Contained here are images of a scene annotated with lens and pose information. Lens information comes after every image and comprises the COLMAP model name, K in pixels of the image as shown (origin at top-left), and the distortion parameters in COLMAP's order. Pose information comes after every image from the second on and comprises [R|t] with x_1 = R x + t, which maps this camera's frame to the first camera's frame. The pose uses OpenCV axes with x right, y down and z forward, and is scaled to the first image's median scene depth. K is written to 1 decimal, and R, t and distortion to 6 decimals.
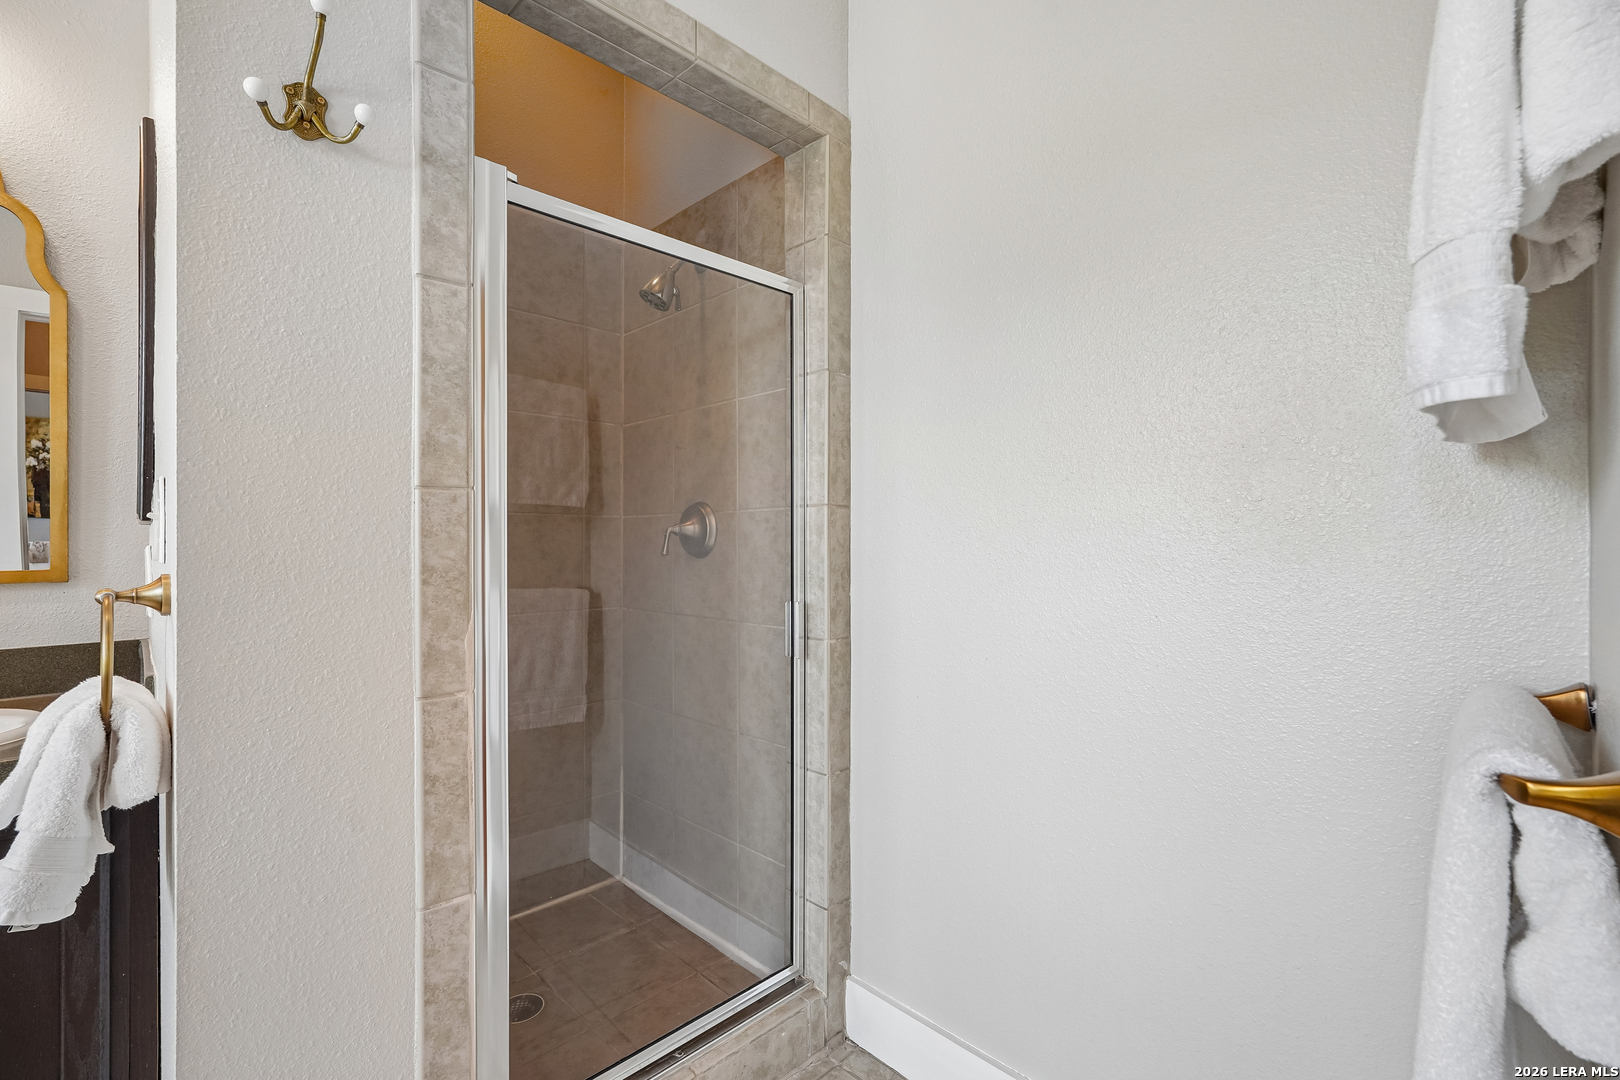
lens RADIAL K [[714.6, 0, 817.3], [0, 714.6, 539.1], [0, 0, 1]] dist [-0.009799, 0.002341]
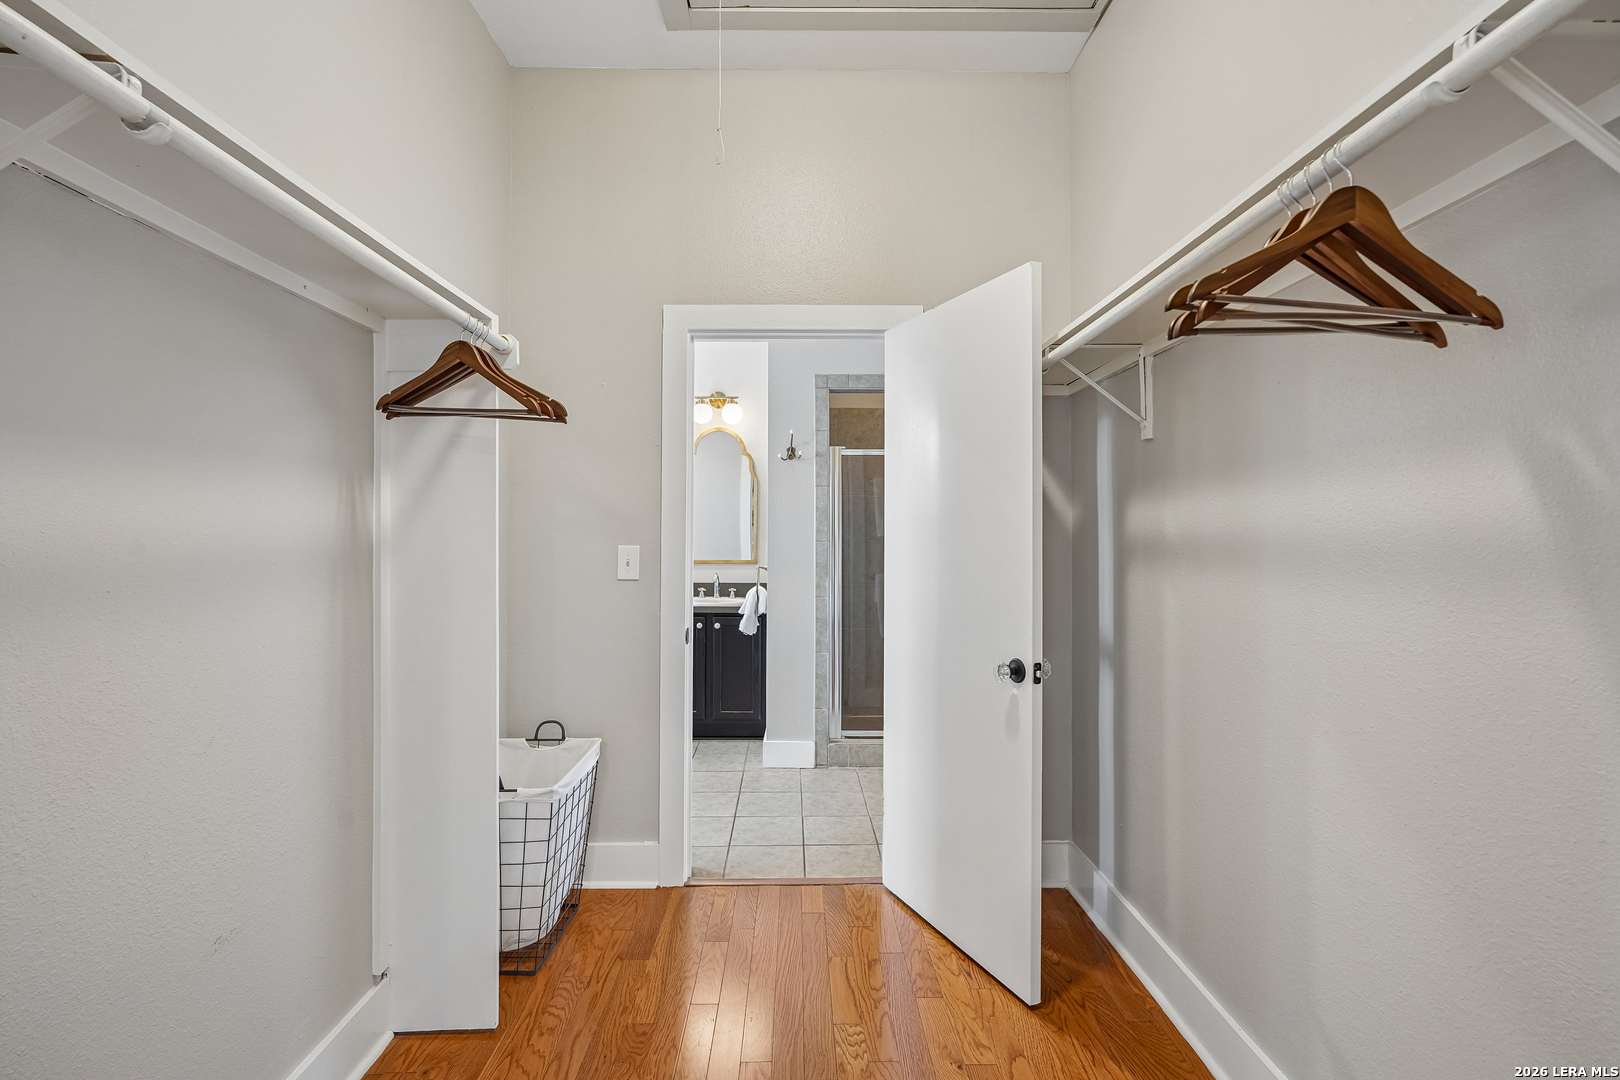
lens RADIAL K [[714.5, 0, 819.7], [0, 714.5, 527.0], [0, 0, 1]] dist [0.001136, 0.000166]
pose [[0.734937, -0.011750, -0.678034, 2.065392], [-0.003467, 0.999772, -0.021084, -0.070485], [0.678127, 0.017846, 0.734728, -1.809329]]
